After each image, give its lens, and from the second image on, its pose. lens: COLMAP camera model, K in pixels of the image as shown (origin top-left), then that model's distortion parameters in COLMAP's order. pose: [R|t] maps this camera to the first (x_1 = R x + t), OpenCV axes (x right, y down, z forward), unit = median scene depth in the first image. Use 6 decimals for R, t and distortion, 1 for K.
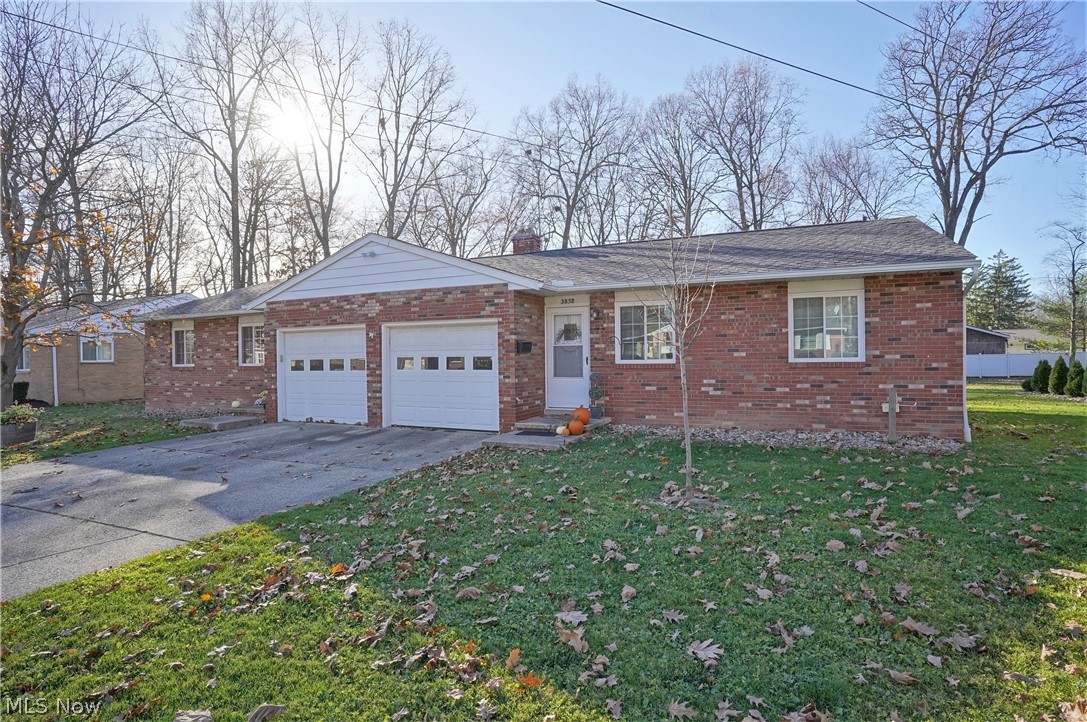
lens RADIAL K [[592.1, 0, 556.1], [0, 592.1, 364.8], [0, 0, 1]] dist [-0.076361, 0.045083]
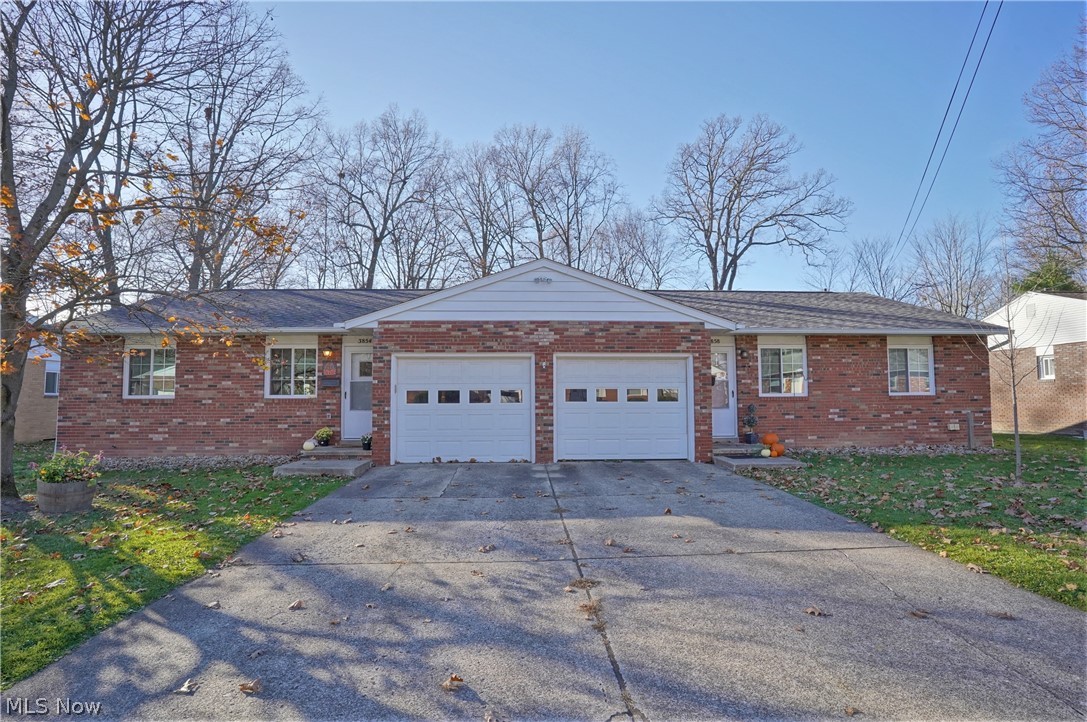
lens RADIAL K [[592.1, 0, 556.1], [0, 592.1, 364.8], [0, 0, 1]] dist [-0.076361, 0.045083]
pose [[0.876259, 0.034093, 0.480633, -0.794000], [-0.000648, 0.997576, -0.069580, 0.016224], [-0.481840, 0.060659, 0.874157, 0.167397]]
